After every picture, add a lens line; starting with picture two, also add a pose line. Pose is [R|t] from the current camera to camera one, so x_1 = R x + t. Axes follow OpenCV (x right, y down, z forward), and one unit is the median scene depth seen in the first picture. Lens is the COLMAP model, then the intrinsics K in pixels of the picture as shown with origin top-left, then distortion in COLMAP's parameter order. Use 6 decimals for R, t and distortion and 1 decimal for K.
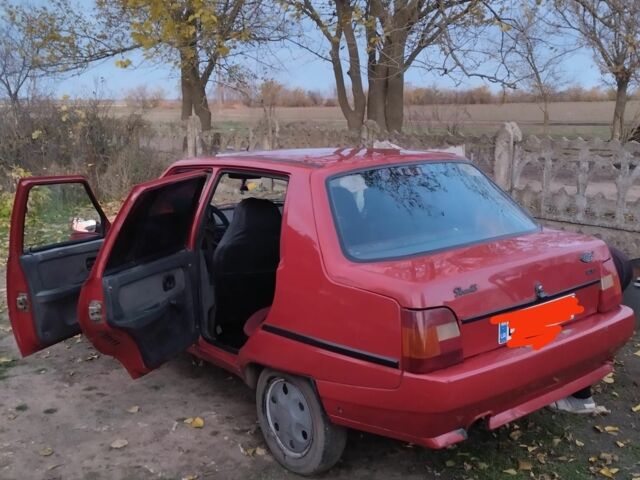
lens RADIAL K [[718.8, 0, 331.0], [0, 718.8, 238.9], [0, 0, 1]] dist [0.061117, -0.009157]
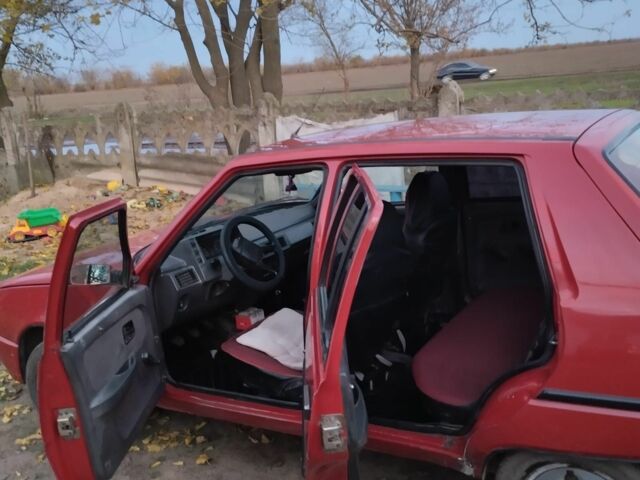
lens RADIAL K [[718.8, 0, 331.0], [0, 718.8, 238.9], [0, 0, 1]] dist [0.061117, -0.009157]
pose [[0.940487, -0.141021, 0.309188, -0.150816], [0.131651, 0.989979, 0.051075, -0.024758], [-0.313292, -0.007330, 0.949628, 0.147184]]
